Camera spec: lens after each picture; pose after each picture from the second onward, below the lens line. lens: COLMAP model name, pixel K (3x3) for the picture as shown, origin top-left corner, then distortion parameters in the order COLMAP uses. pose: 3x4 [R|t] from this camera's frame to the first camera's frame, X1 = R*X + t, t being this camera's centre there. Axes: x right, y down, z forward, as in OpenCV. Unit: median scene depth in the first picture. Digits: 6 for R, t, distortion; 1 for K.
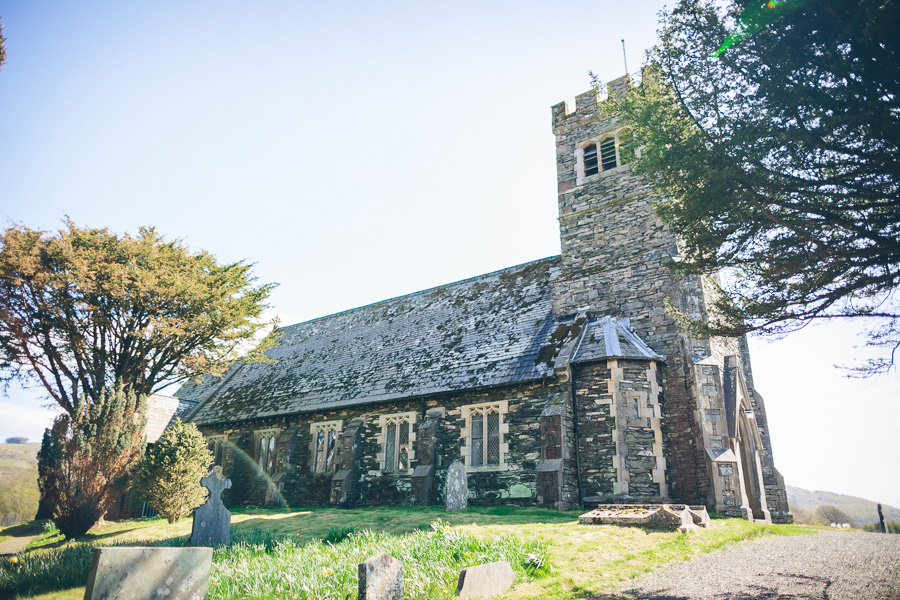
lens RADIAL K [[602.1, 0, 450.0], [0, 602.1, 300.0], [0, 0, 1]] dist [-0.043865, 0.001510]
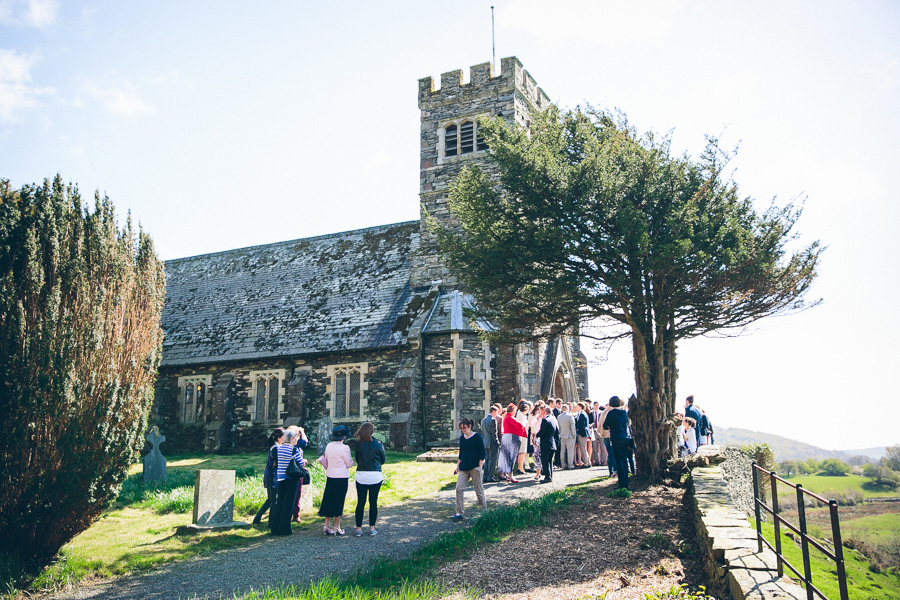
lens RADIAL K [[770.6, 0, 436.8], [0, 770.6, 305.1], [0, 0, 1]] dist [-0.011940, 0.012259]
pose [[0.983284, 0.014984, 0.181460, -0.040795], [-0.041046, 0.989196, 0.140735, -0.141863], [-0.177391, -0.145830, 0.973276, -0.413562]]
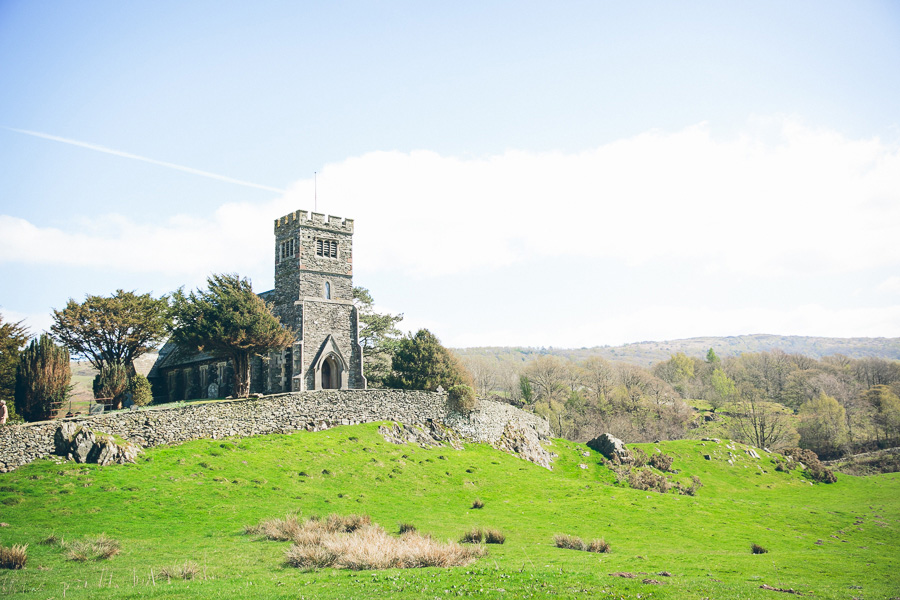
lens RADIAL K [[770.6, 0, 436.8], [0, 770.6, 305.1], [0, 0, 1]] dist [-0.011940, 0.012259]
pose [[0.977177, -0.077661, -0.197722, 1.449043], [0.115956, 0.974881, 0.190163, -0.551569], [0.177987, -0.208750, 0.961636, -1.877144]]
